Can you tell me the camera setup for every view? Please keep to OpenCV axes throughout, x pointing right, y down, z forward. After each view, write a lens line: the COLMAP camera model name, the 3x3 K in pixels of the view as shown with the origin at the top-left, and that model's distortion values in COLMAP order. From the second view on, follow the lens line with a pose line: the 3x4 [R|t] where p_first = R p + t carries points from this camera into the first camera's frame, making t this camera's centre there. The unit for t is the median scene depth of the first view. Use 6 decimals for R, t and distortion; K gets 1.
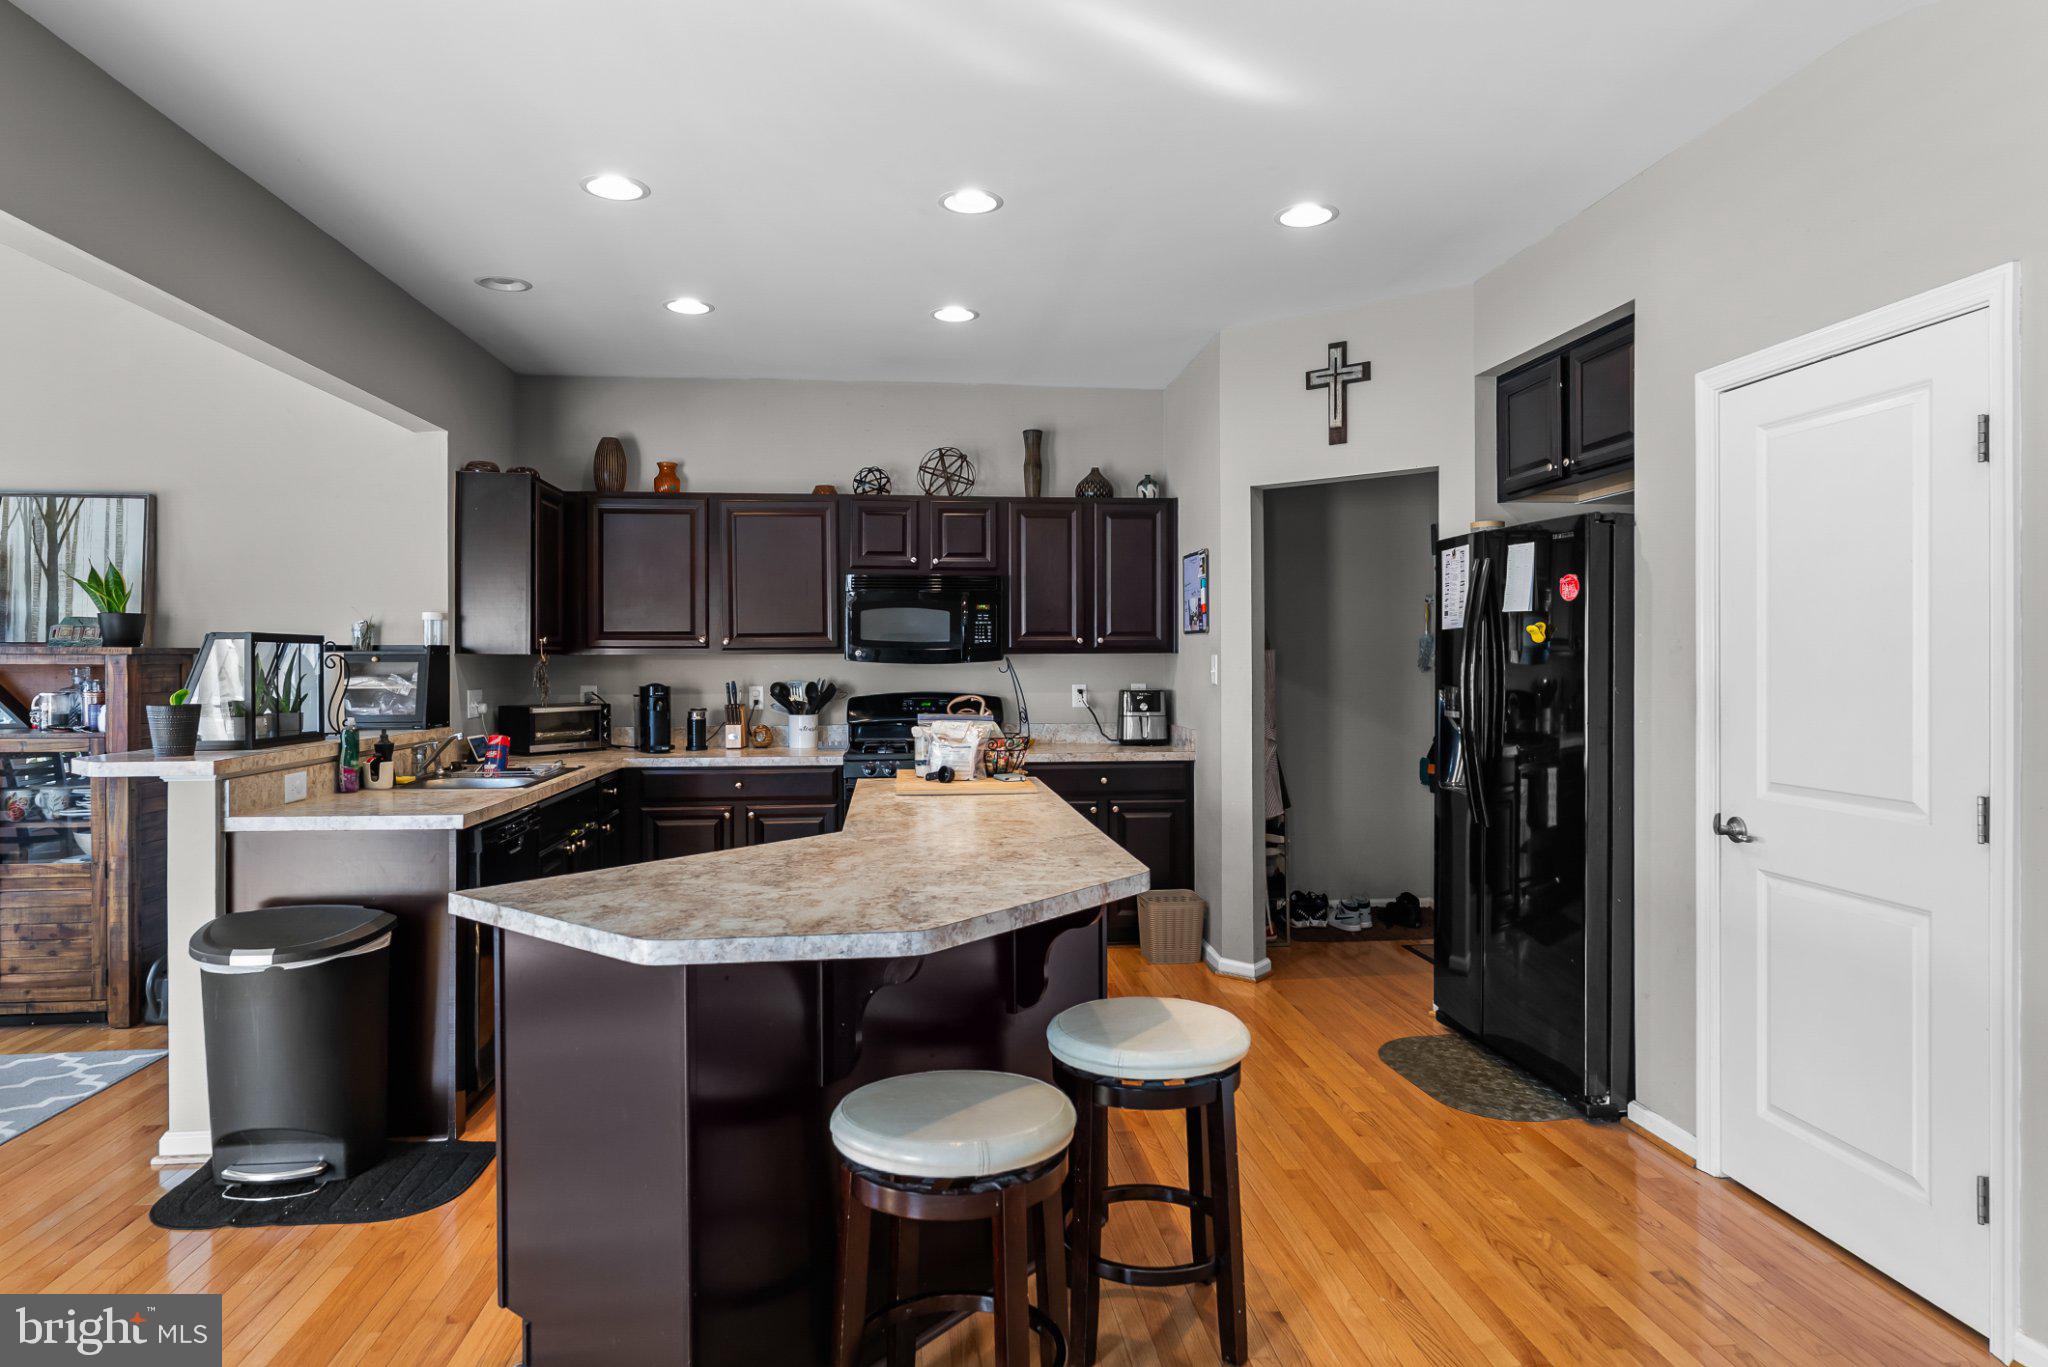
lens RADIAL K [[1186.5, 0, 1020.4], [0, 1186.5, 666.5], [0, 0, 1]] dist [-0.008802, -0.001036]
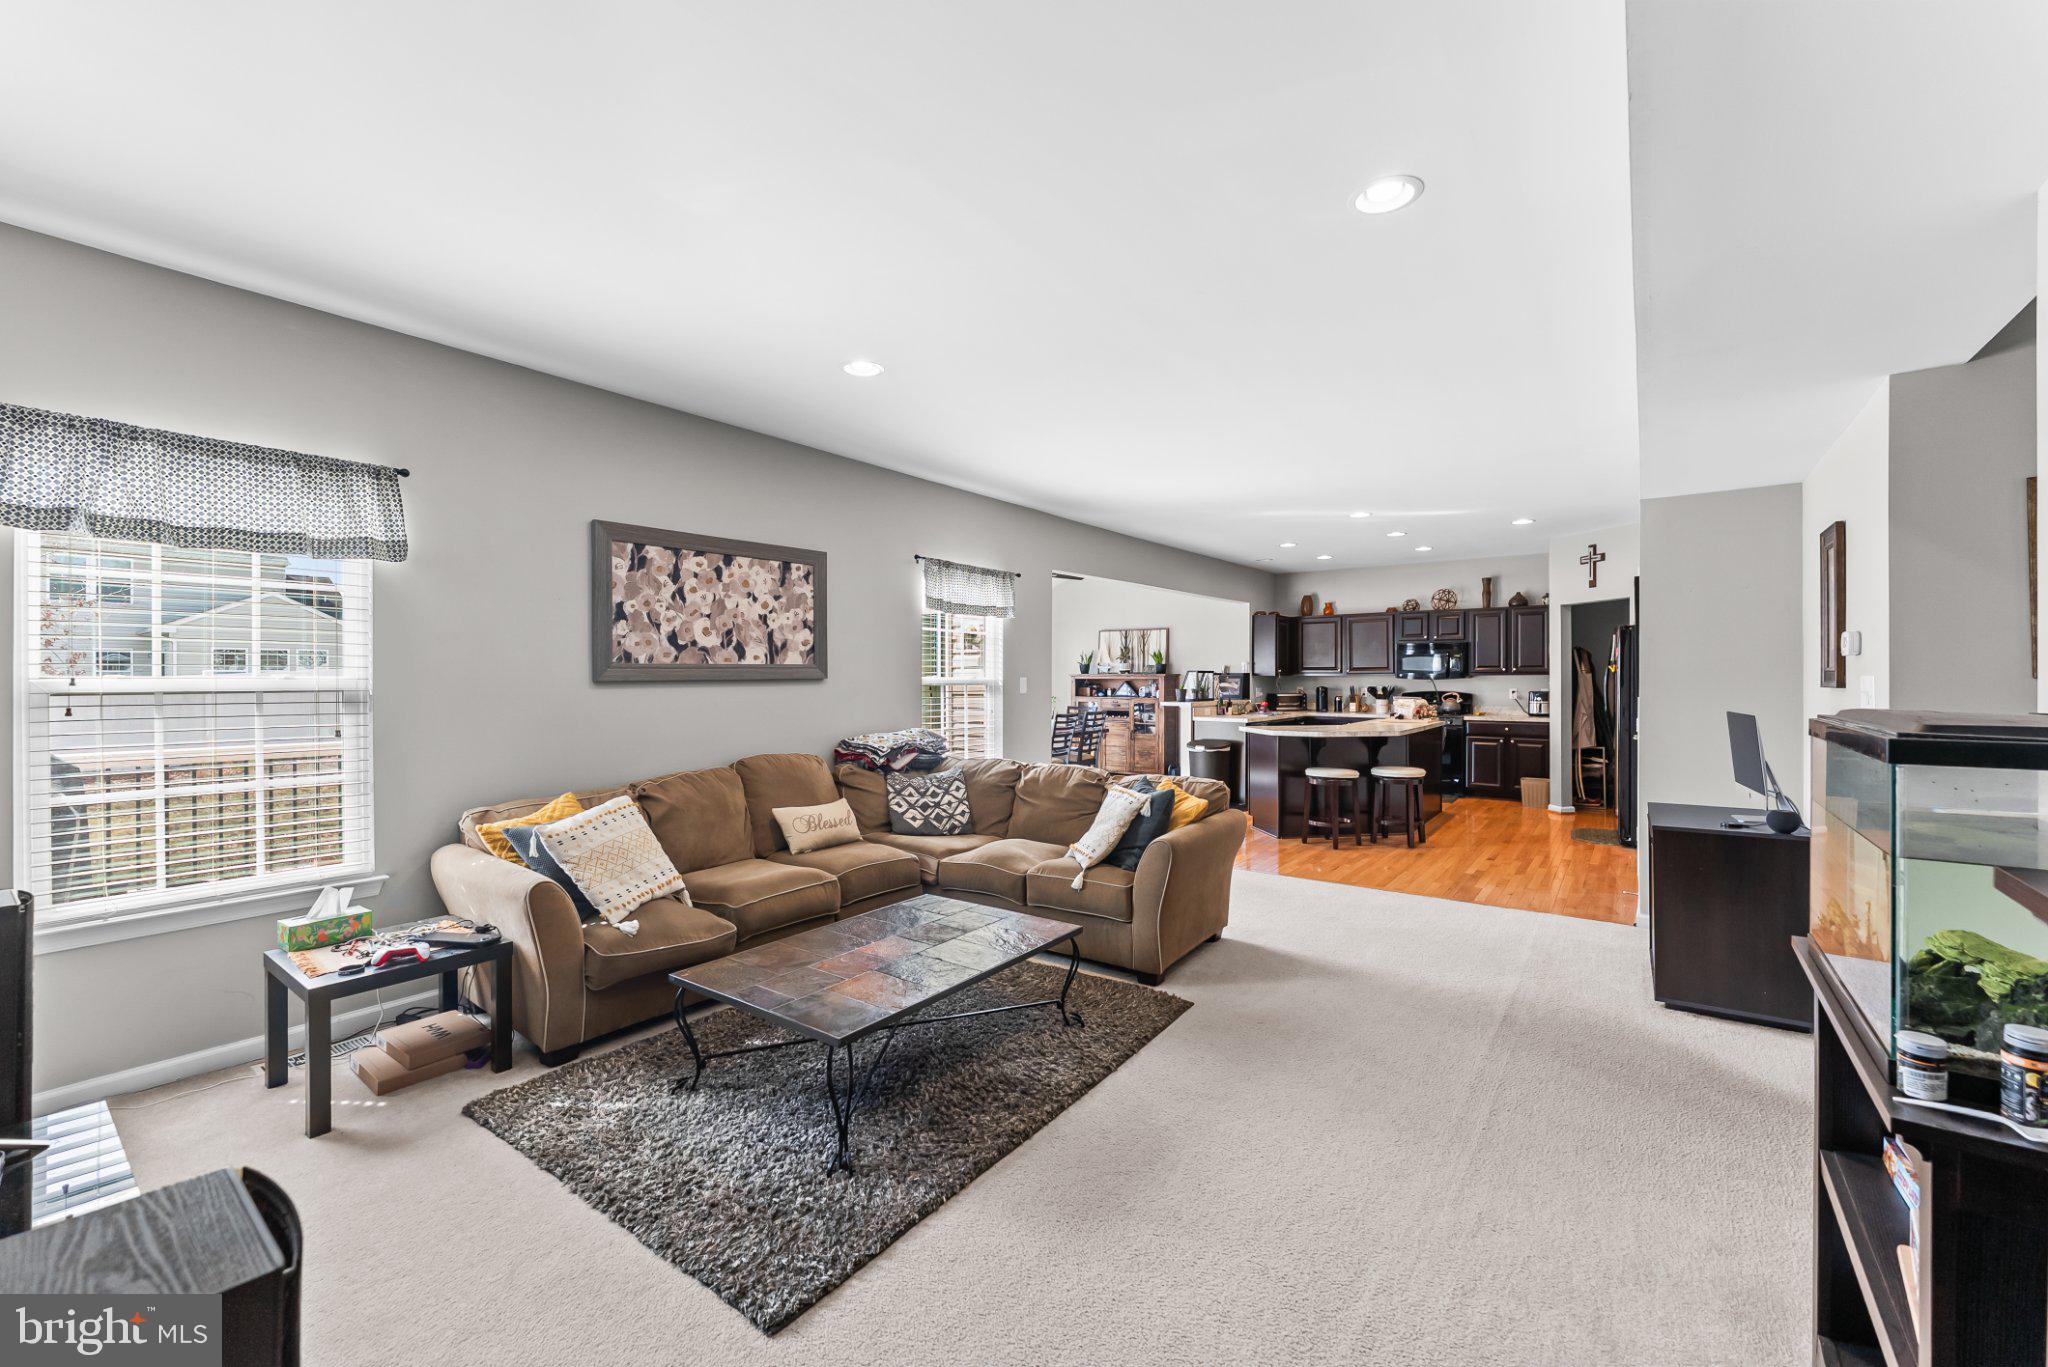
lens RADIAL K [[827.5, 0, 1027.1], [0, 827.5, 677.7], [0, 0, 1]] dist [-0.001738, -0.000052]
pose [[0.735345, 0.001897, -0.677691, 0.510693], [-0.004354, 0.999989, -0.001924, 0.001304], [0.677679, 0.004366, 0.735345, -0.904814]]
